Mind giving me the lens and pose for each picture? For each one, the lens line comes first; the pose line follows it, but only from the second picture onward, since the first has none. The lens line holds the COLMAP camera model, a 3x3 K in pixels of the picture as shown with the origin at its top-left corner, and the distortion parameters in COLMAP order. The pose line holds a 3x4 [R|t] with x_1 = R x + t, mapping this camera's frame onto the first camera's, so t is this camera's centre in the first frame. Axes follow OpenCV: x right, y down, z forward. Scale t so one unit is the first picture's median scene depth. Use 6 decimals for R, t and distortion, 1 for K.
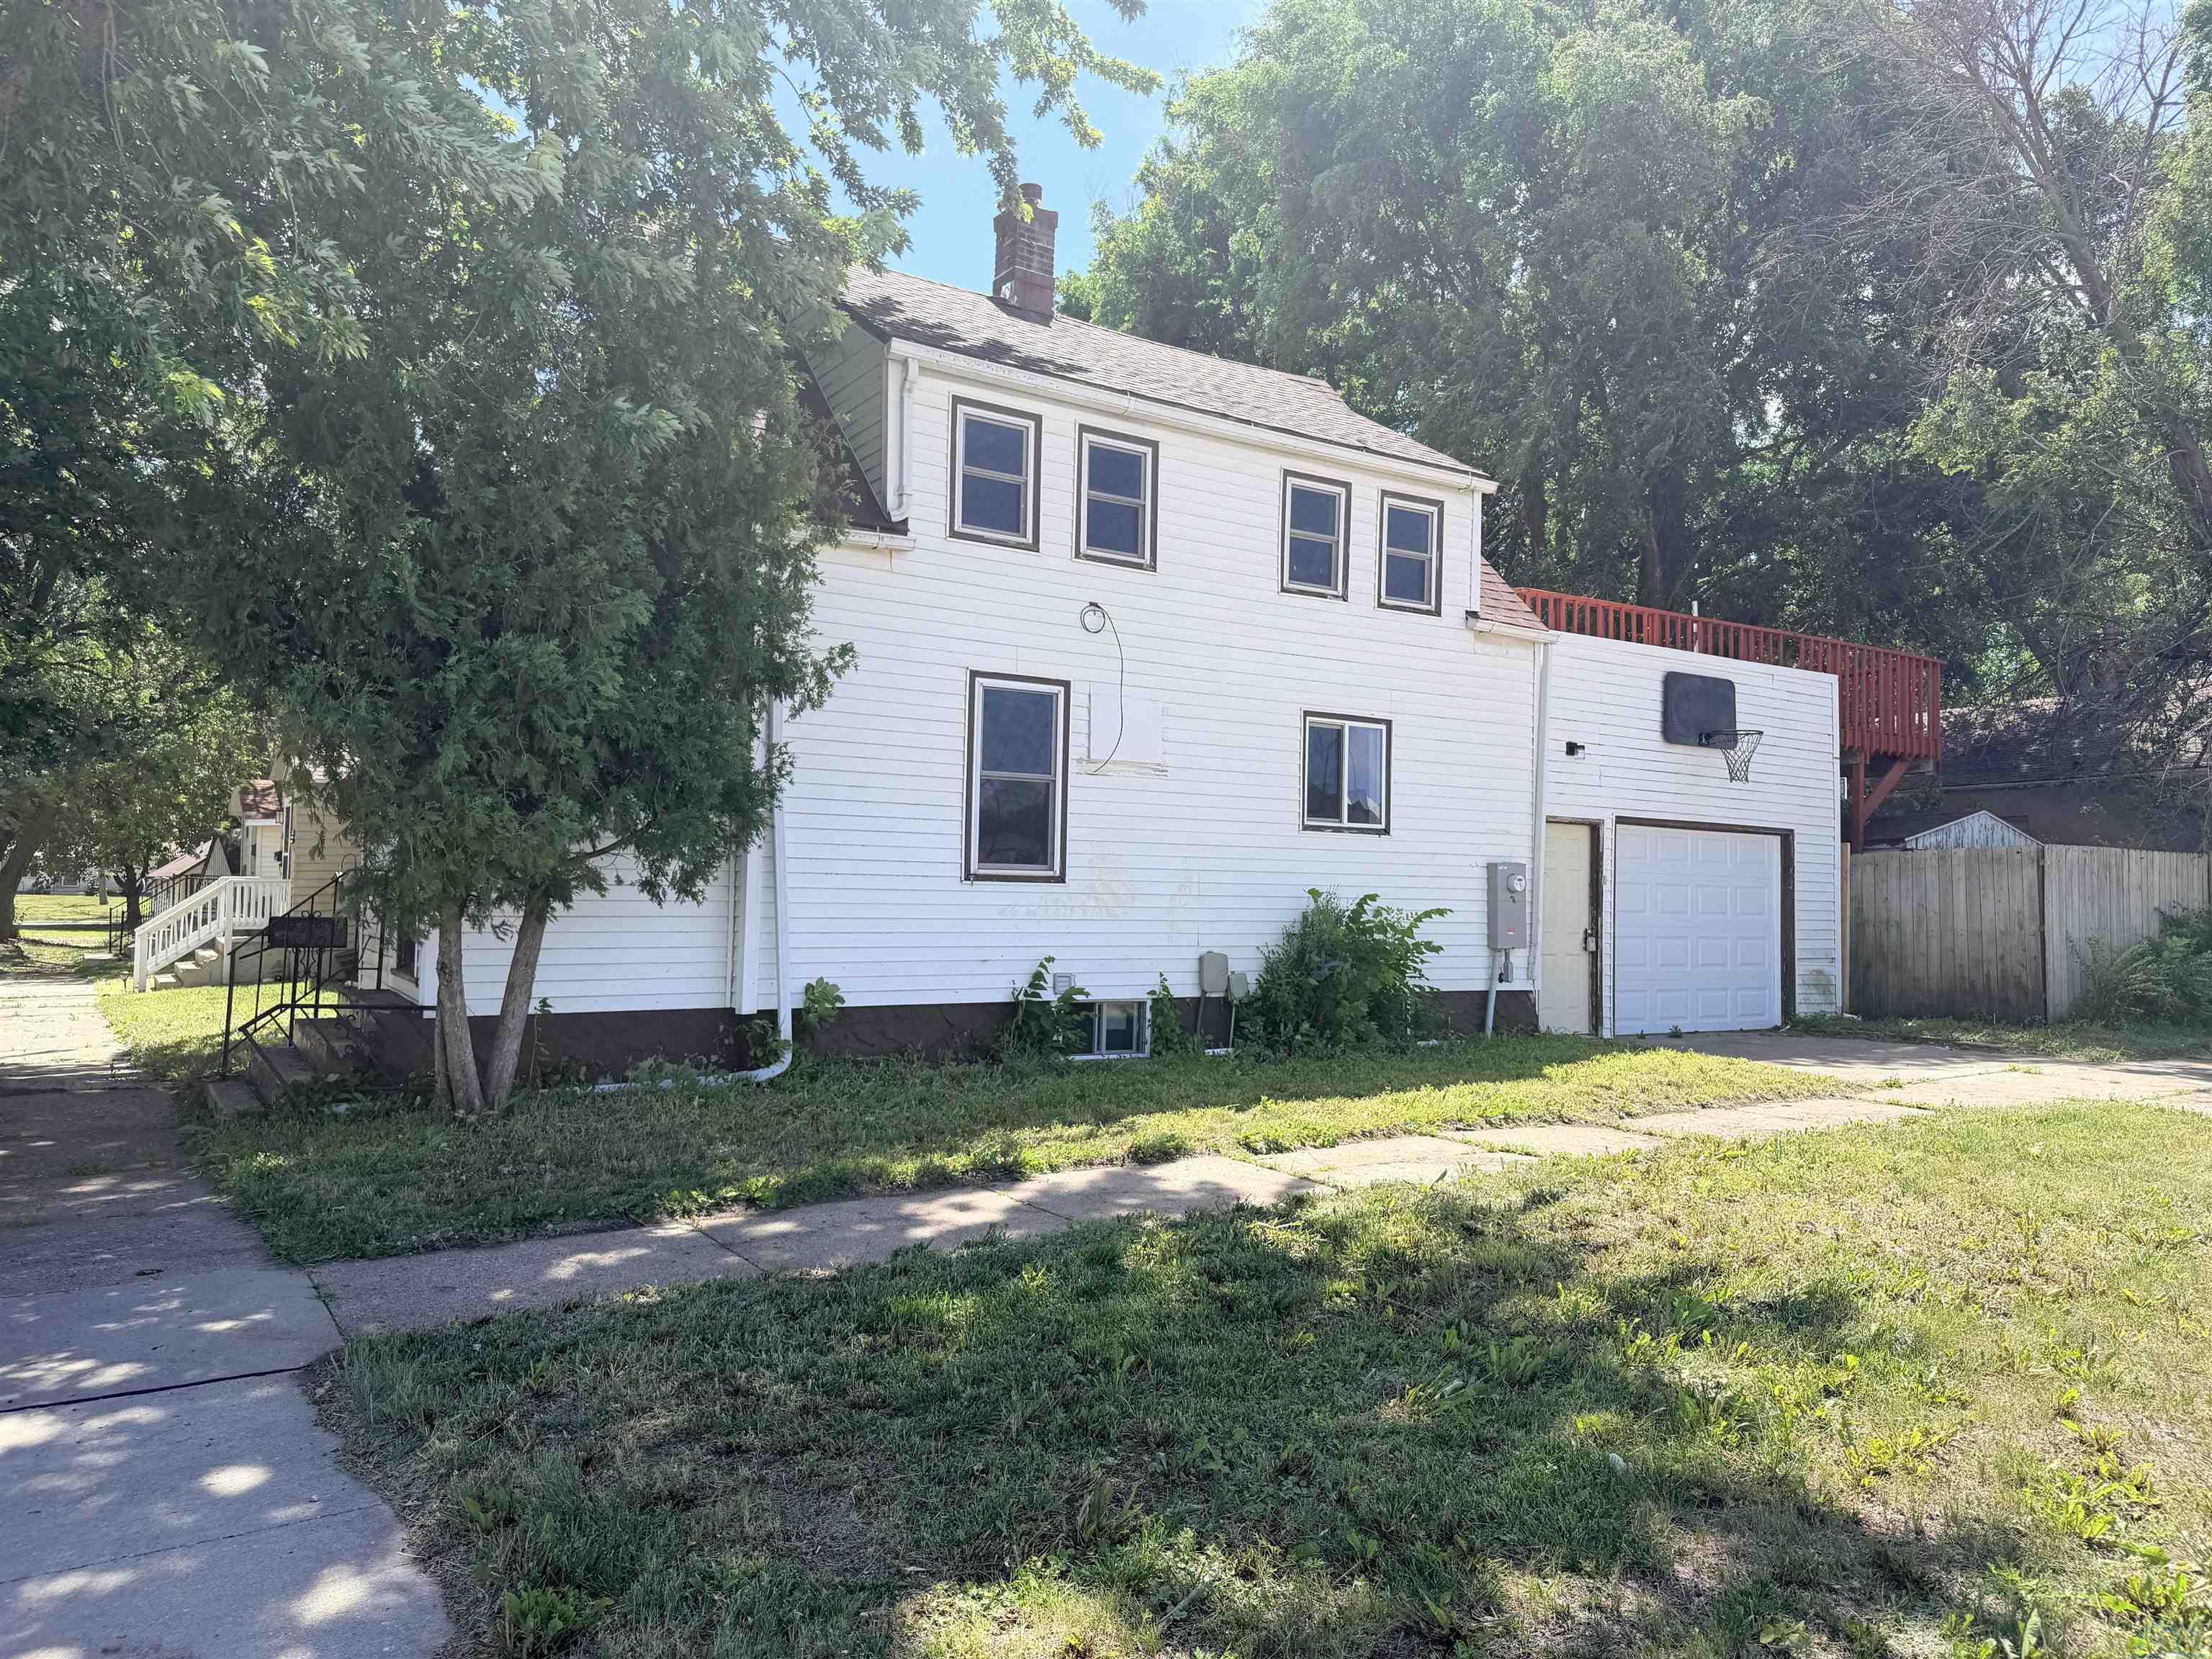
lens RADIAL K [[1580.7, 0, 1108.3], [0, 1580.7, 824.9], [0, 0, 1]] dist [0.075764, -0.006418]
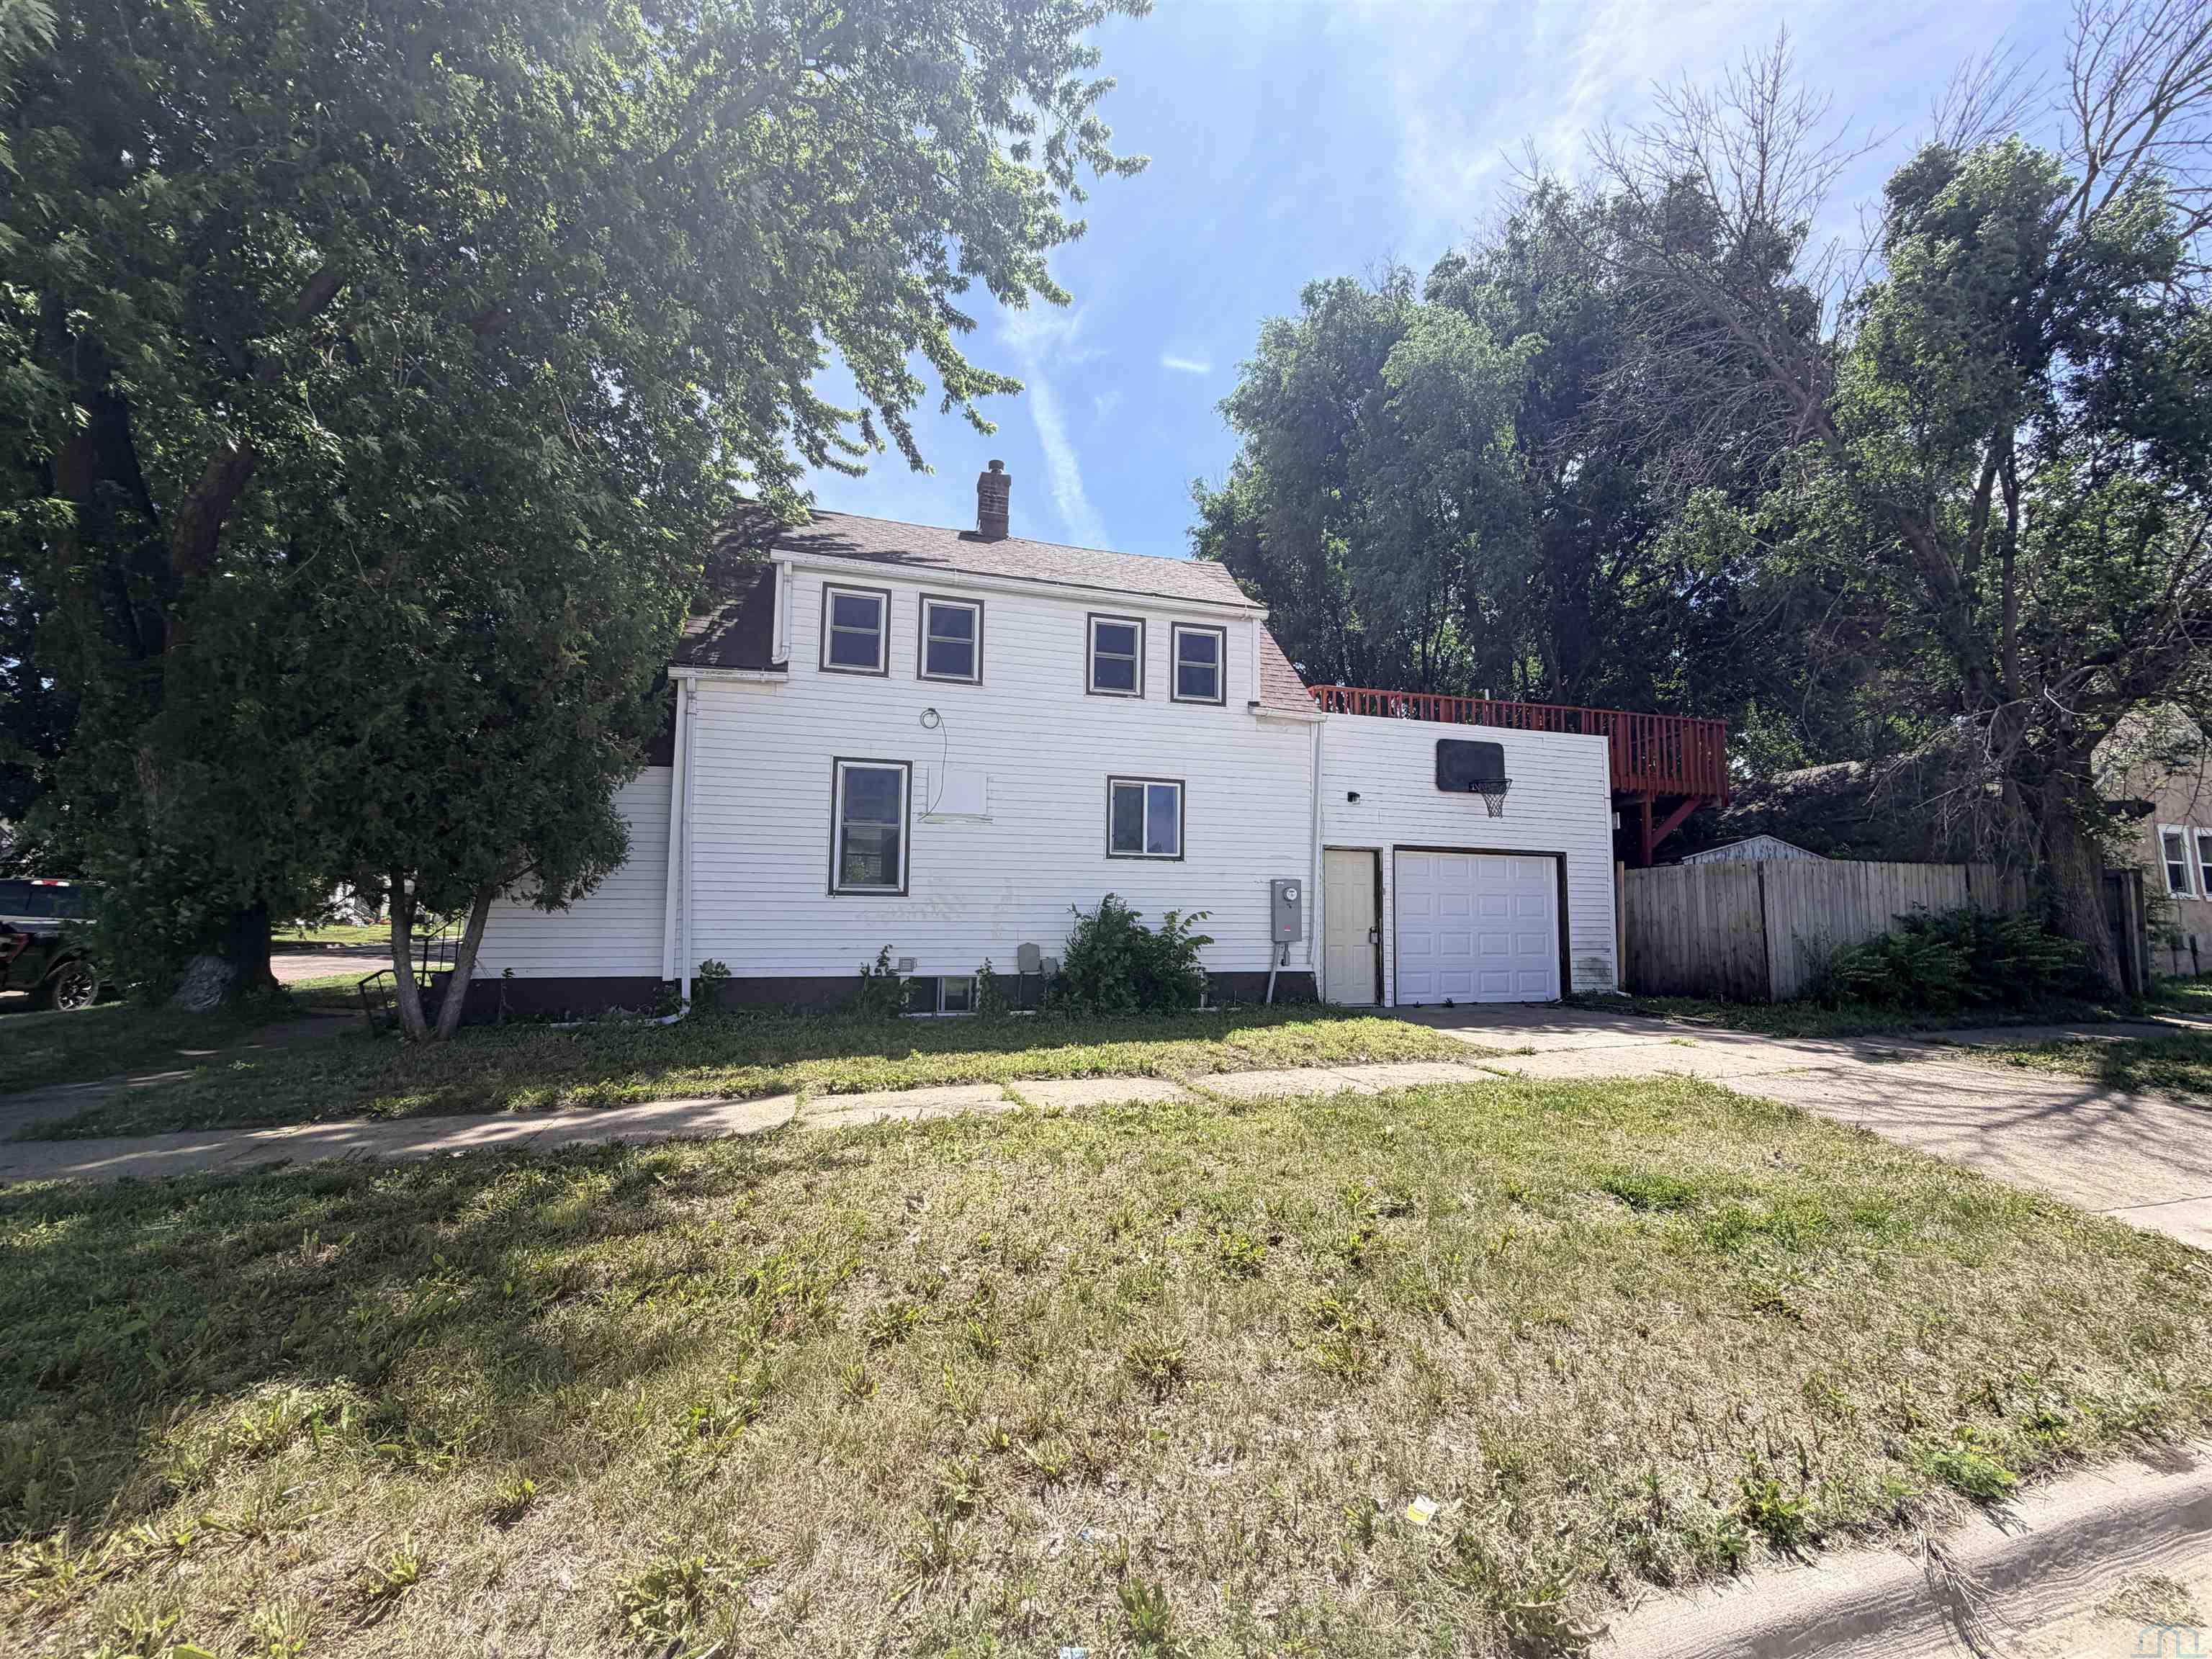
lens RADIAL K [[875.9, 0, 1103.9], [0, 875.9, 835.0], [0, 0, 1]] dist [0.000814, -0.000498]
pose [[0.954623, -0.031397, -0.296156, 0.346828], [0.018888, 0.998808, -0.045006, 0.017398], [0.297216, 0.037370, 0.954079, 0.233886]]
